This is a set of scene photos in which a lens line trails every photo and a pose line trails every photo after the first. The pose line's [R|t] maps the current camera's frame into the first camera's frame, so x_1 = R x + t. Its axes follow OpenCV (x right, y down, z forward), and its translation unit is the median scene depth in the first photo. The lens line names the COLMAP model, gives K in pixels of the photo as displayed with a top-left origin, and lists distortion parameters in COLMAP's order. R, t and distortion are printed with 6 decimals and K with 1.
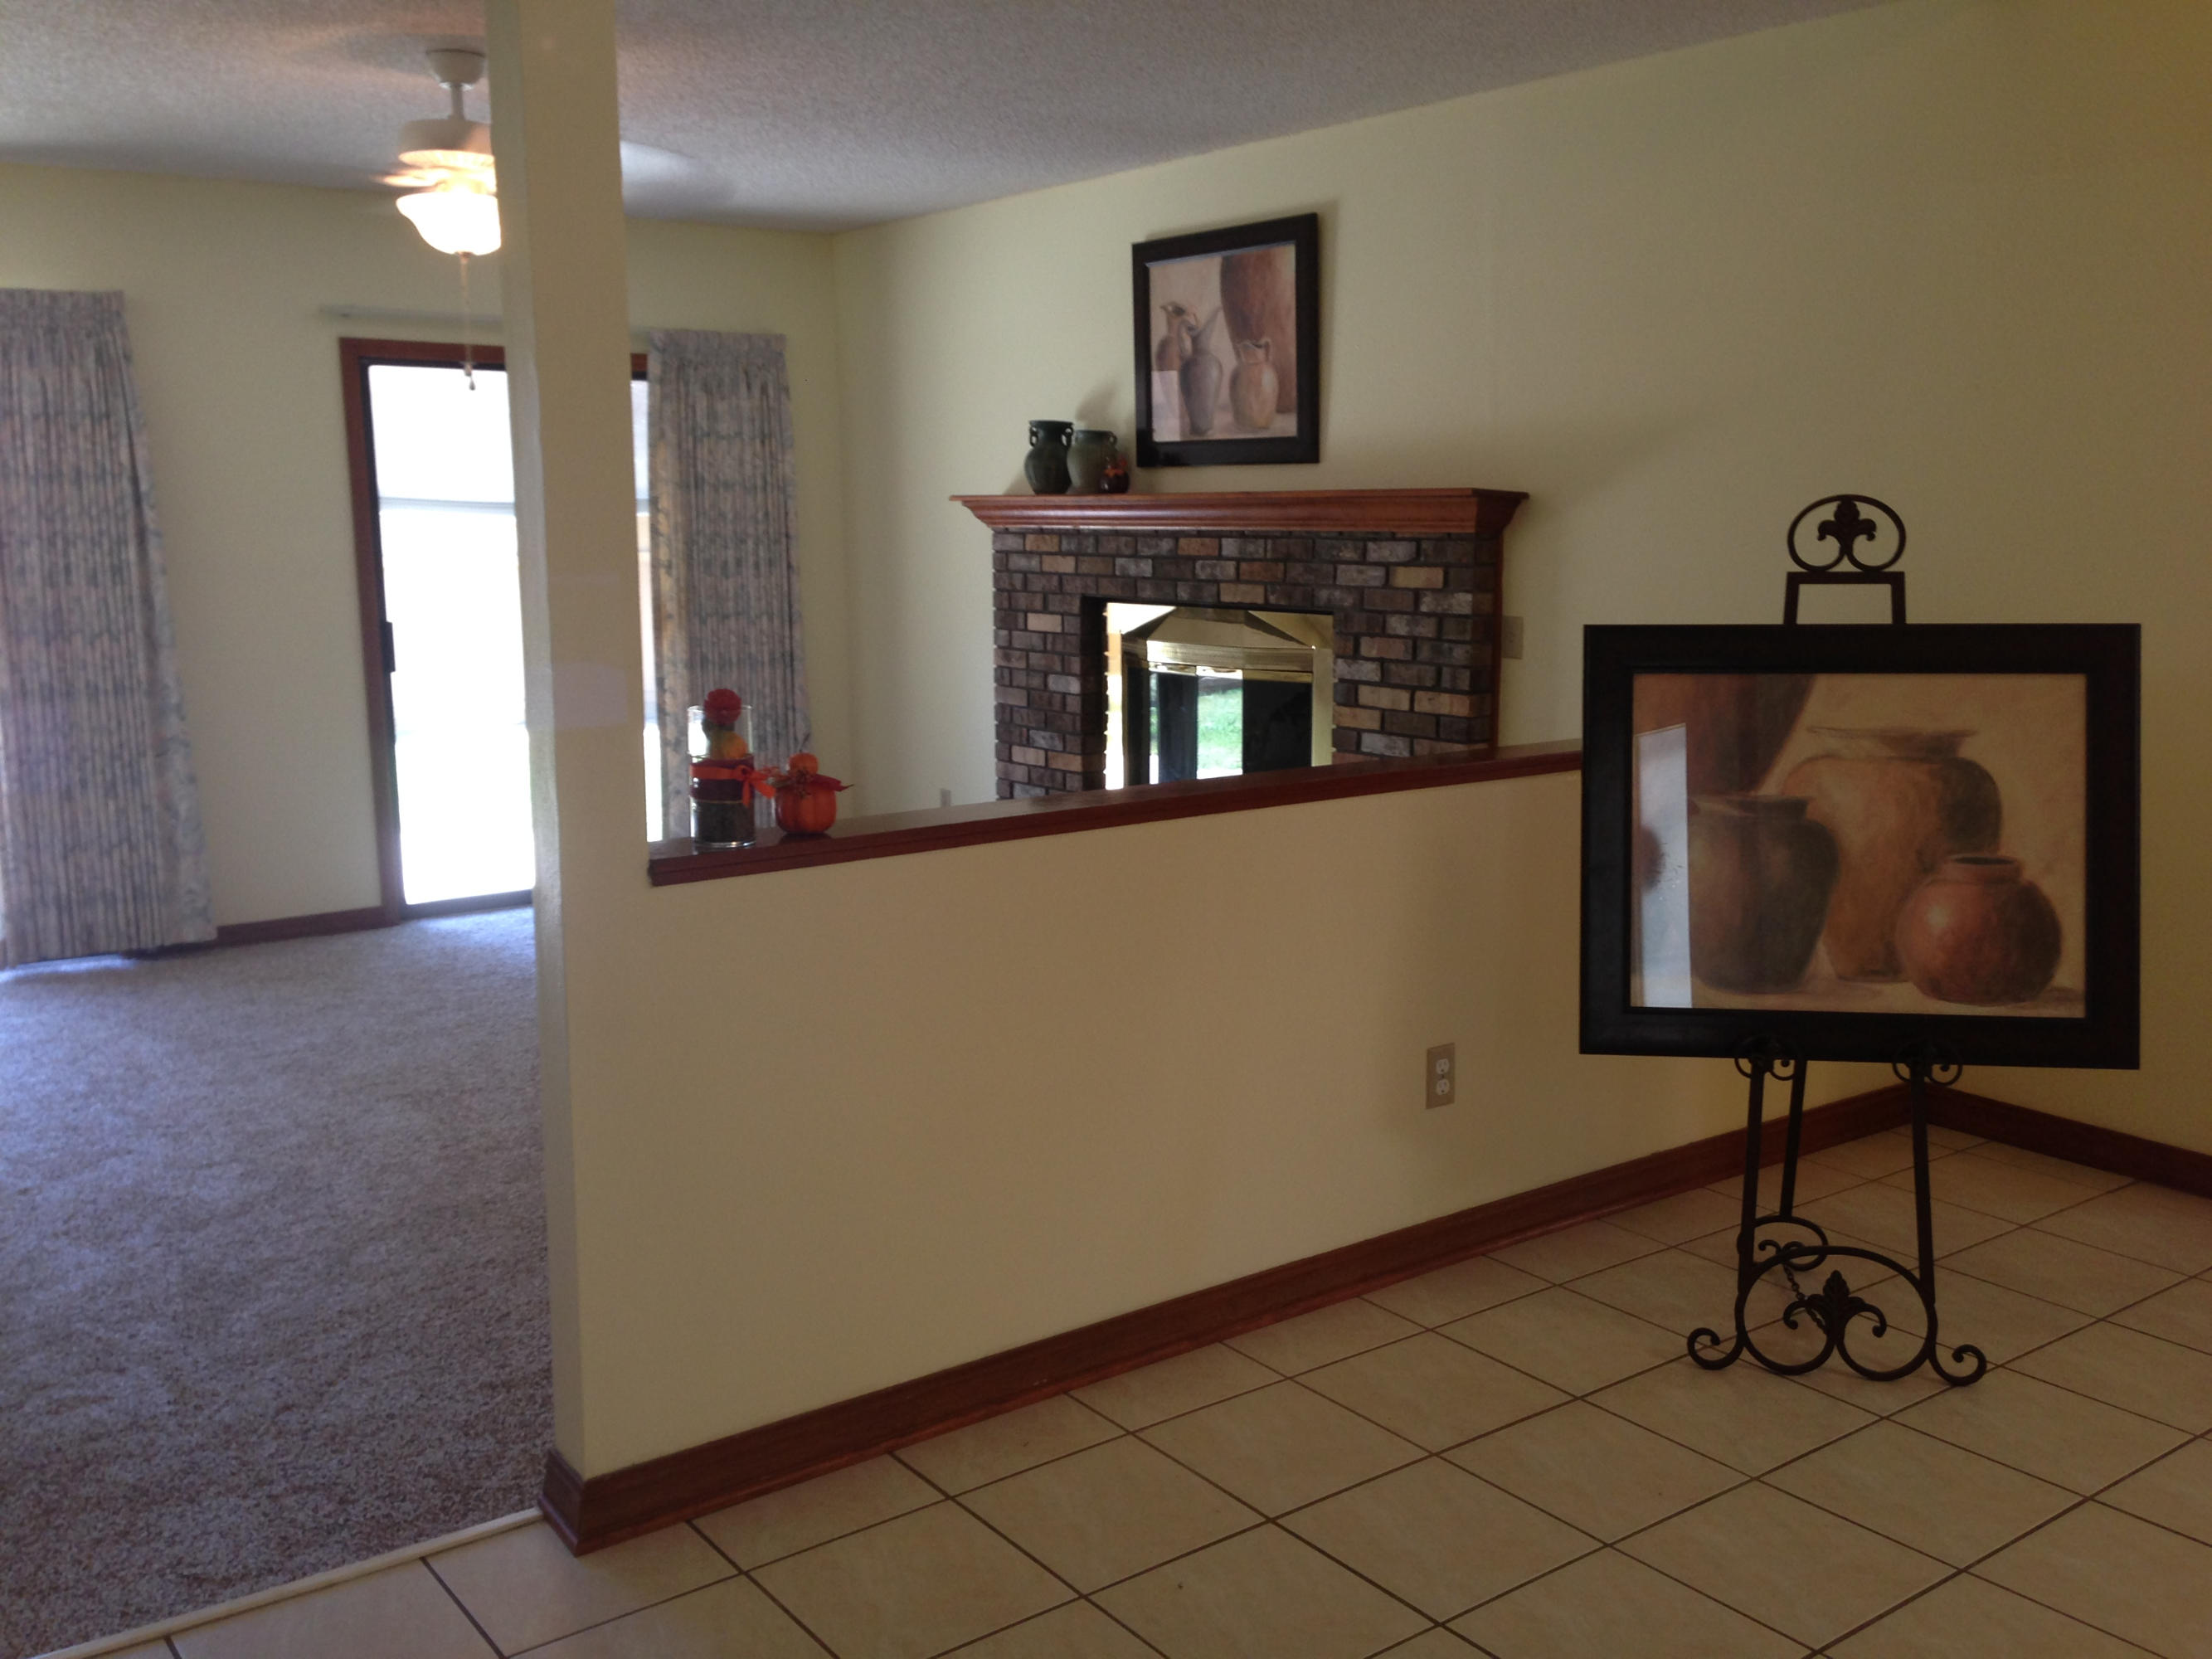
lens RADIAL K [[2055.1, 0, 1099.2], [0, 2055.1, 847.0], [0, 0, 1]] dist [0.063316, 0.000000]
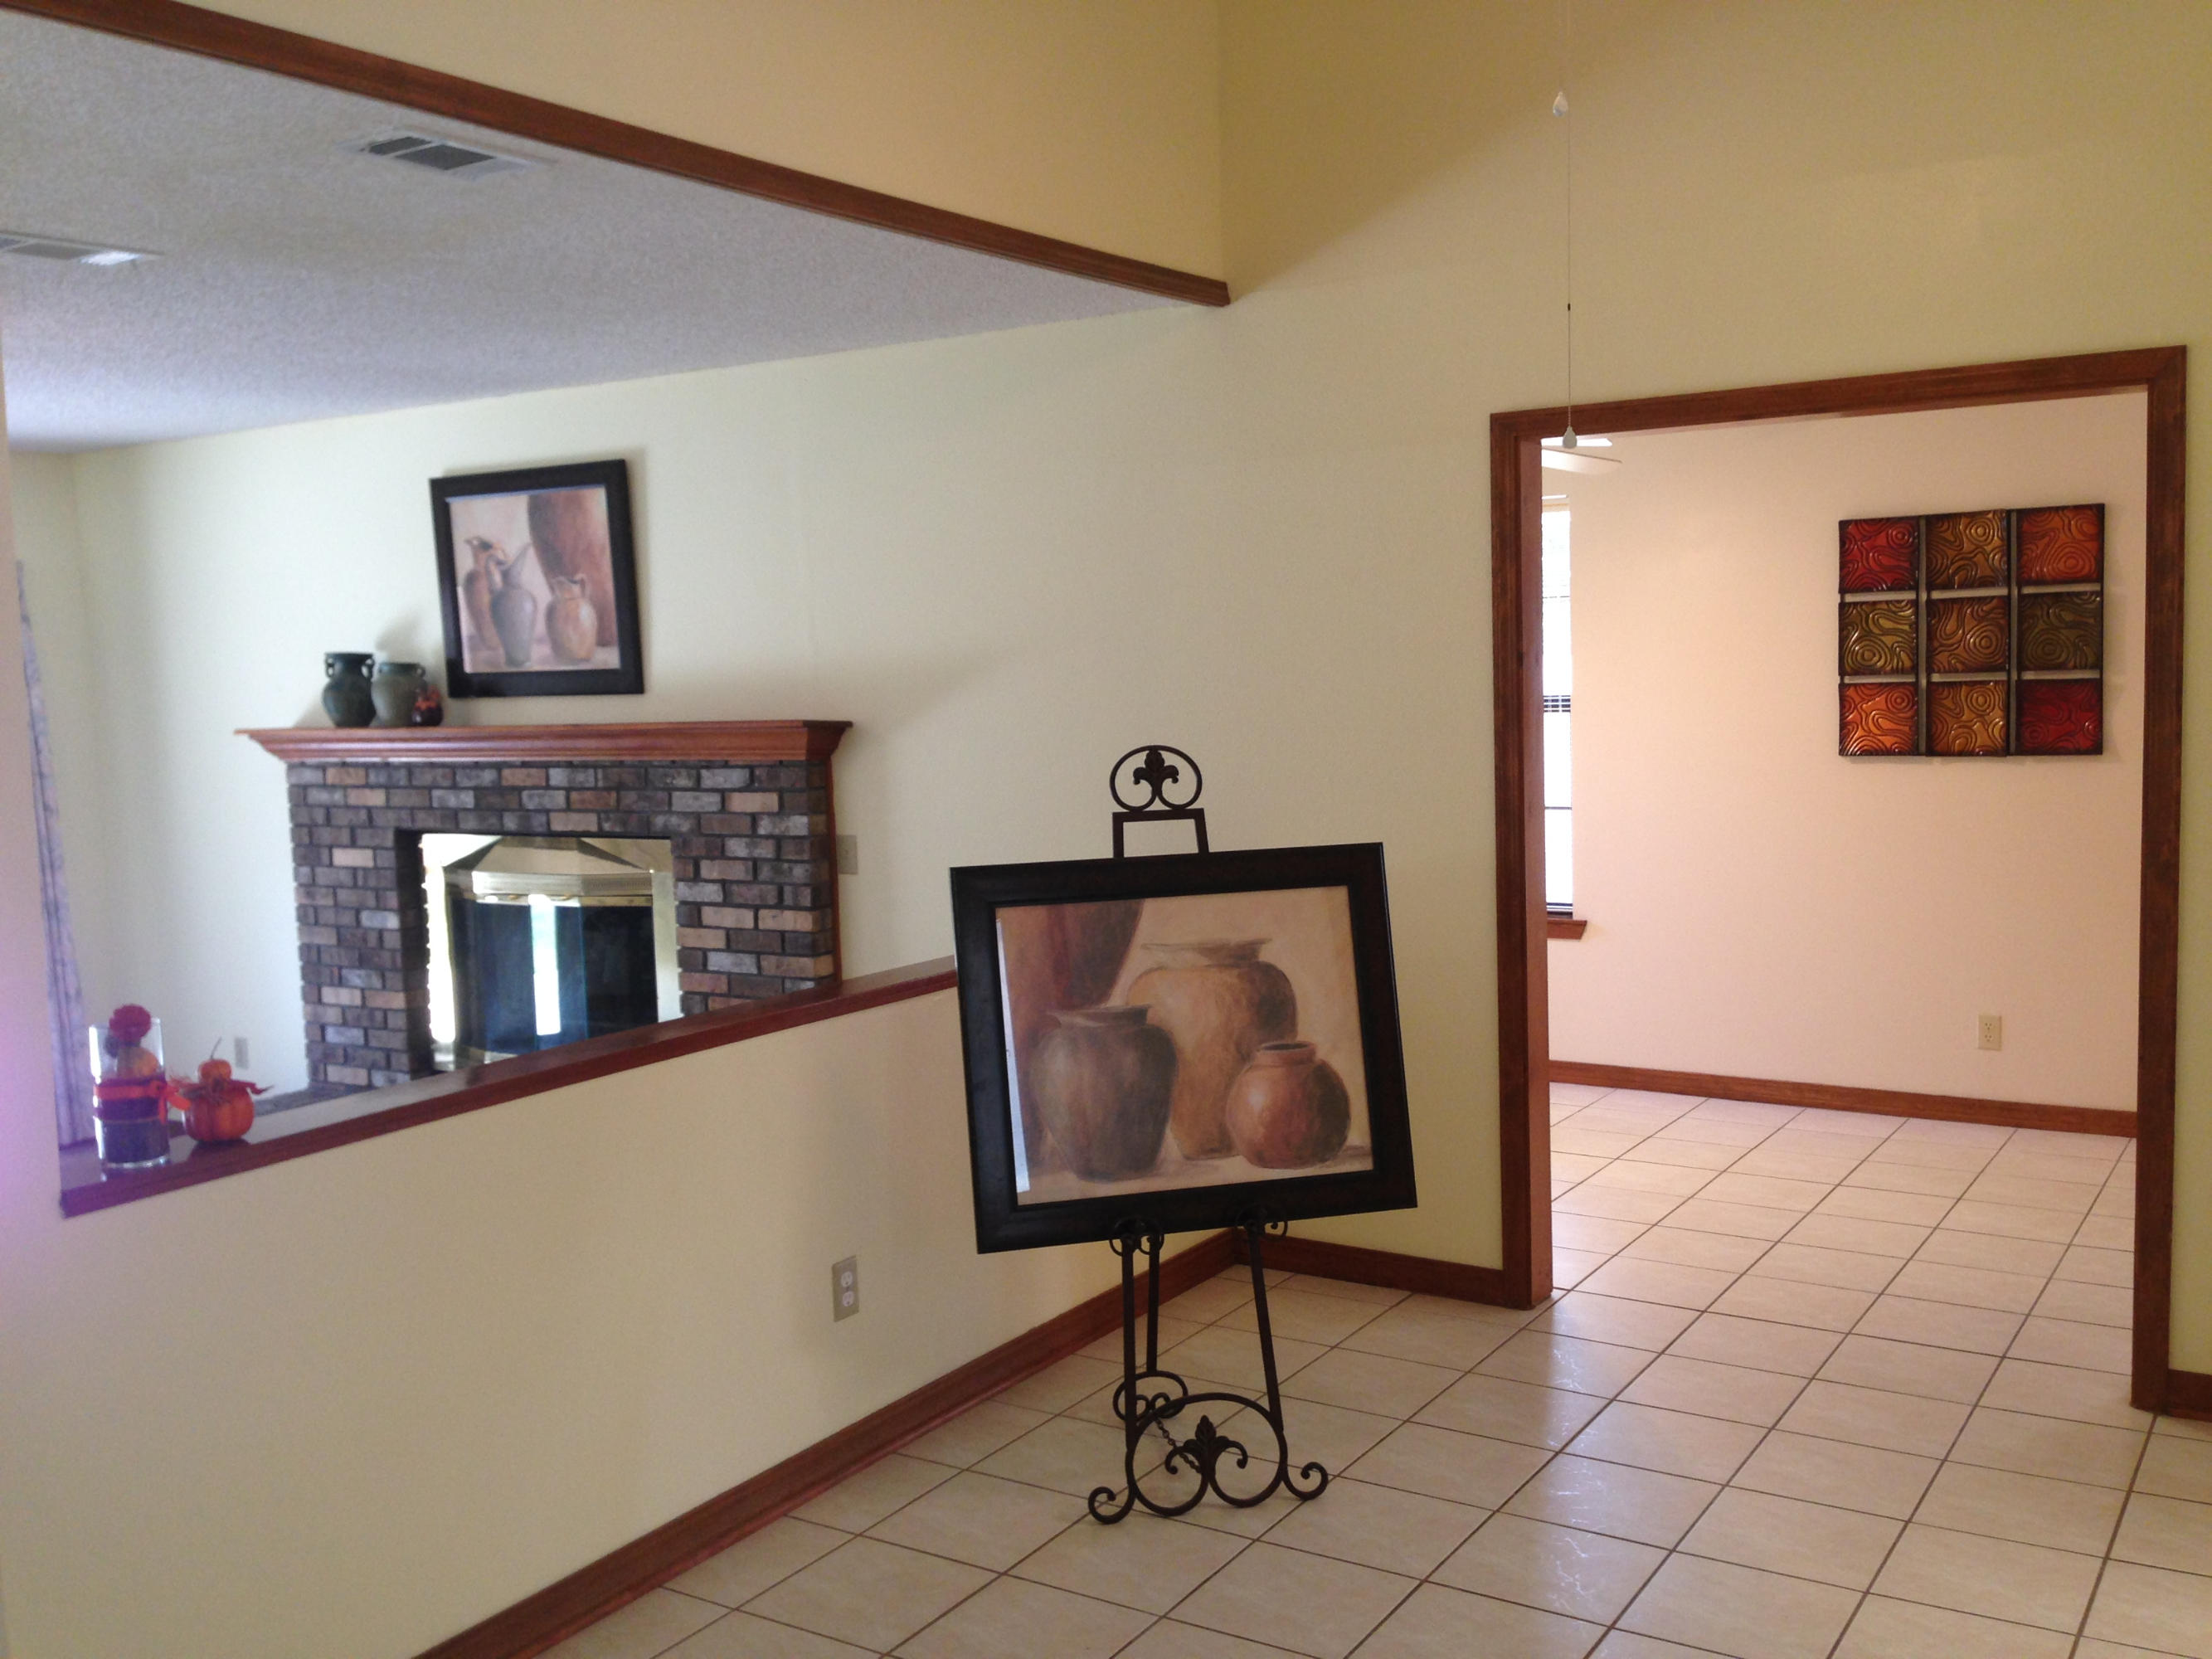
lens RADIAL K [[2055.1, 0, 1149.0], [0, 2055.1, 845.1], [0, 0, 1]] dist [0.063316, 0.000000]
pose [[0.930171, -0.056564, 0.362742, -0.038997], [0.087247, 0.993811, -0.068755, -0.018750], [-0.356608, 0.095602, 0.929350, -0.045254]]
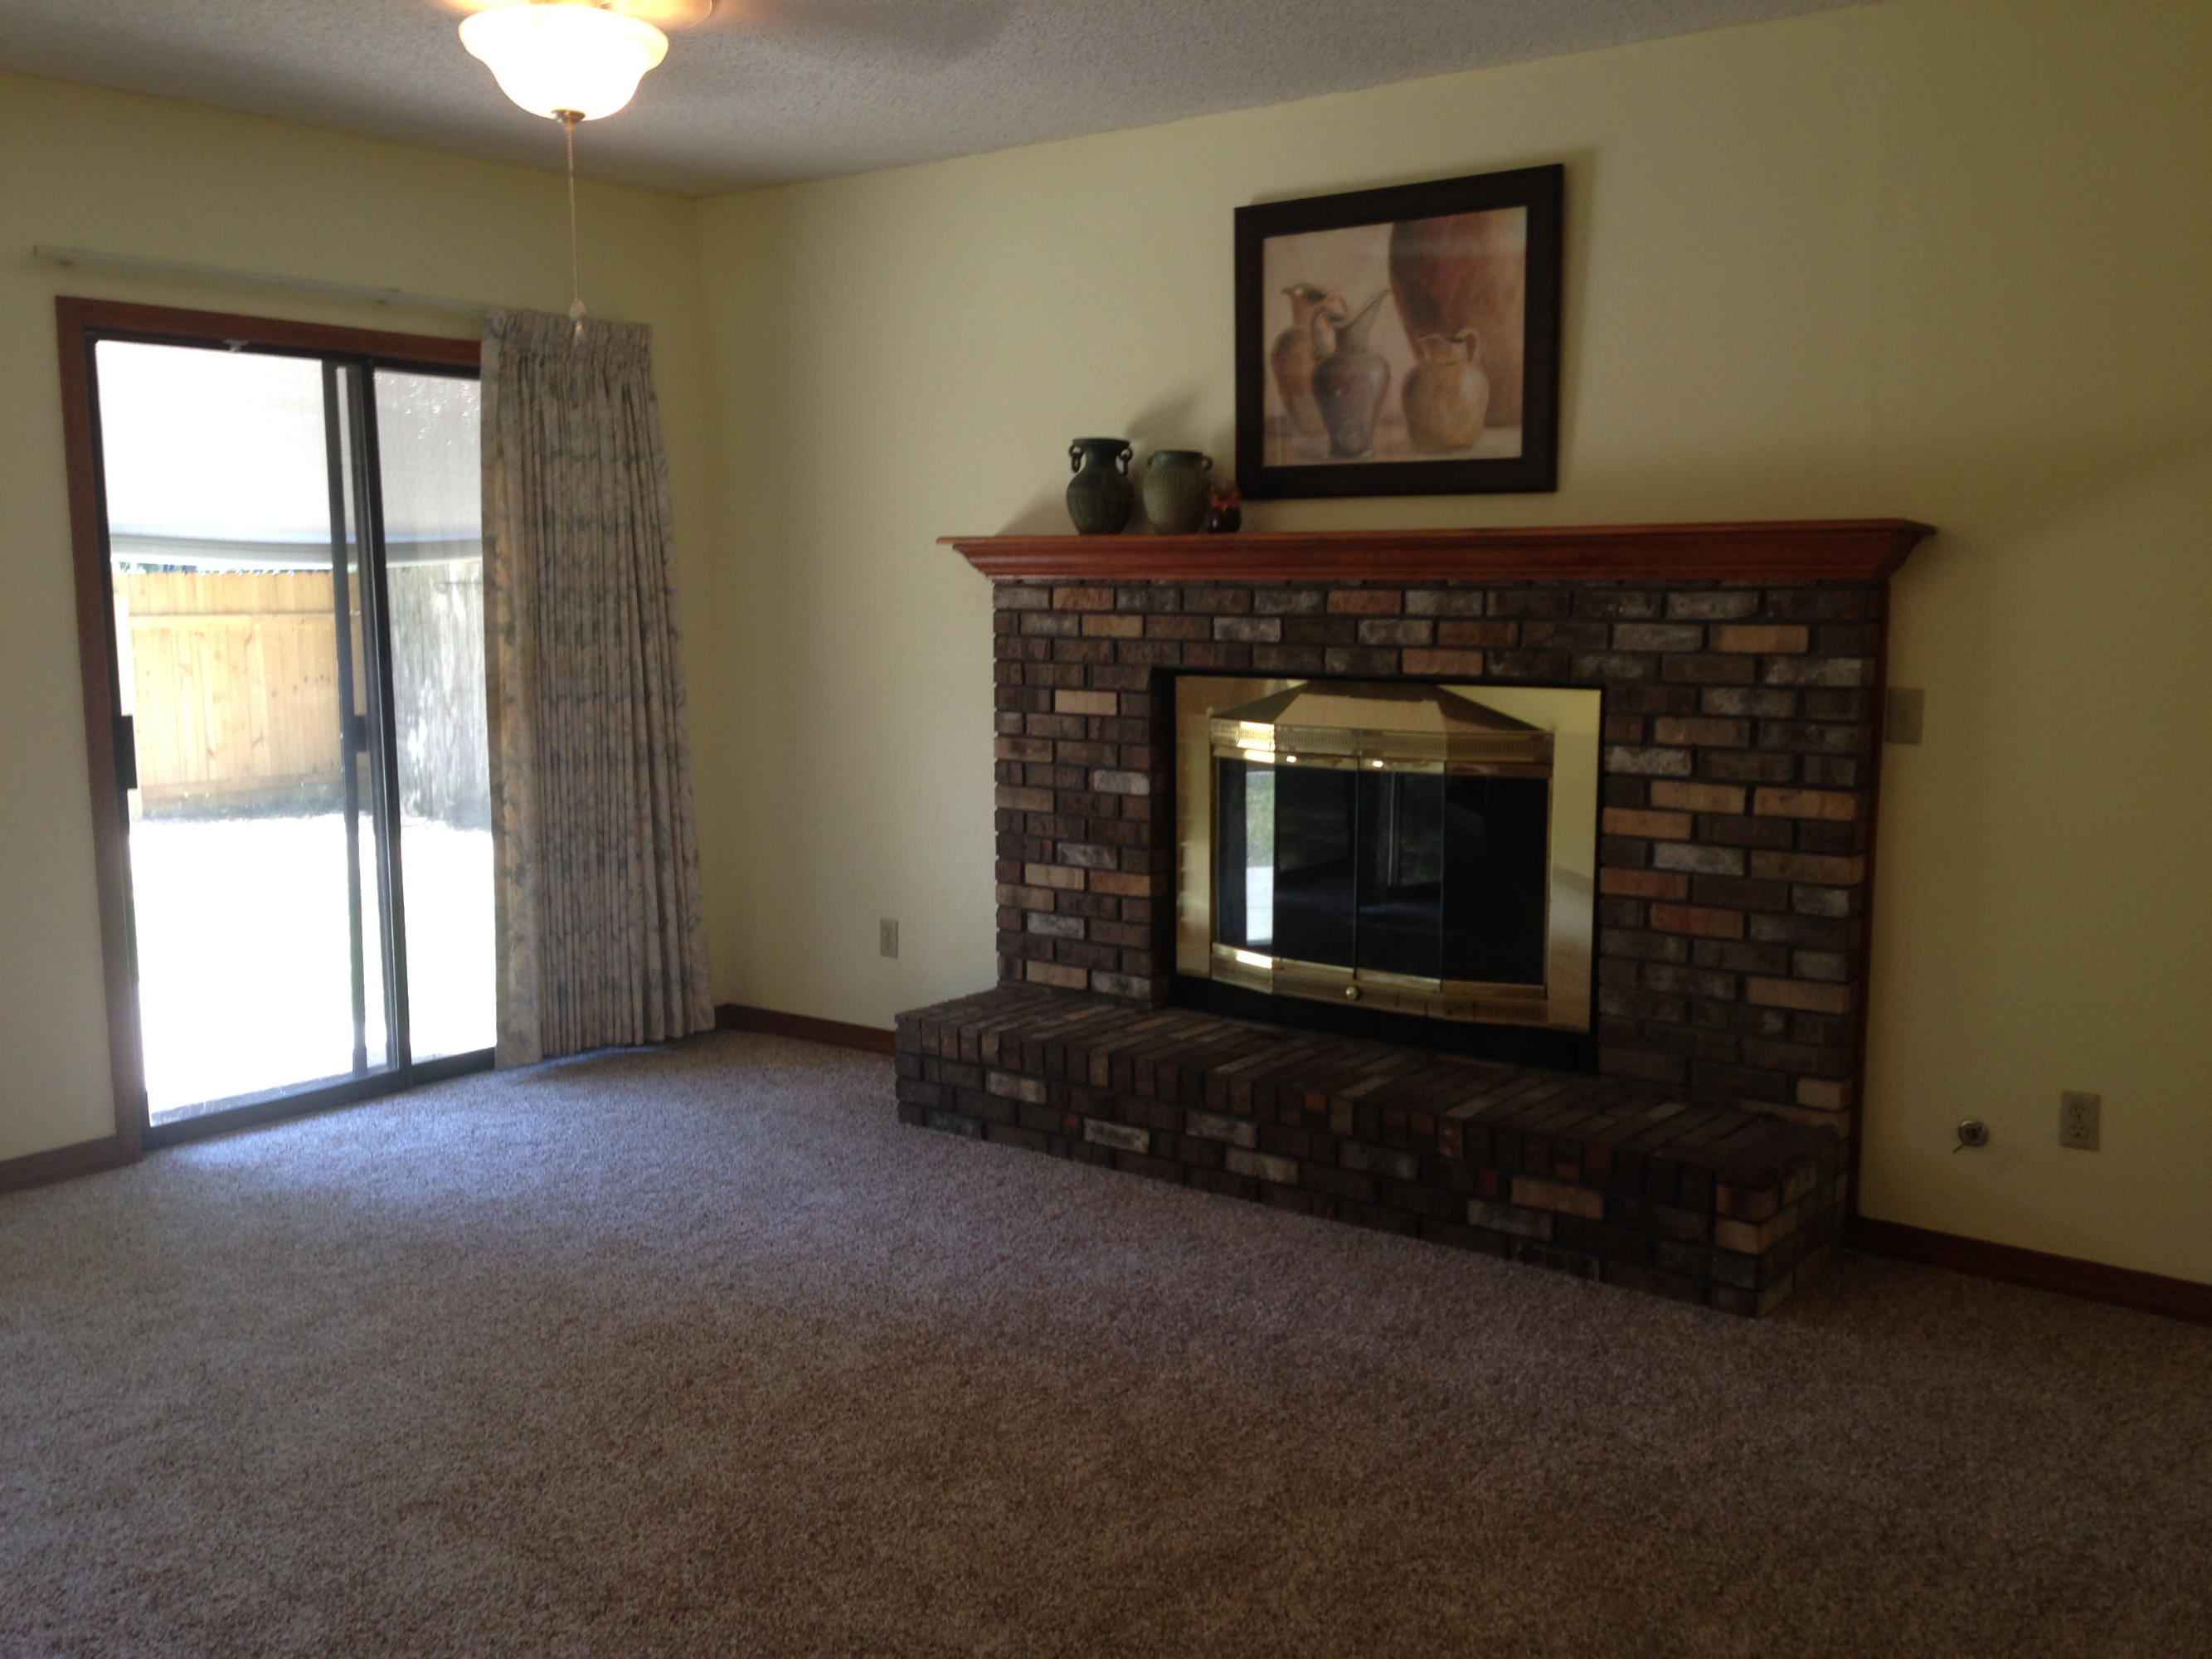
lens RADIAL K [[2055.1, 0, 1085.0], [0, 2055.1, 837.0], [0, 0, 1]] dist [0.063316, 0.000000]
pose [[0.961942, -0.033232, 0.271227, -0.286147], [0.042621, 0.998676, -0.028796, -0.045396], [-0.269911, 0.039260, 0.962085, 0.327400]]
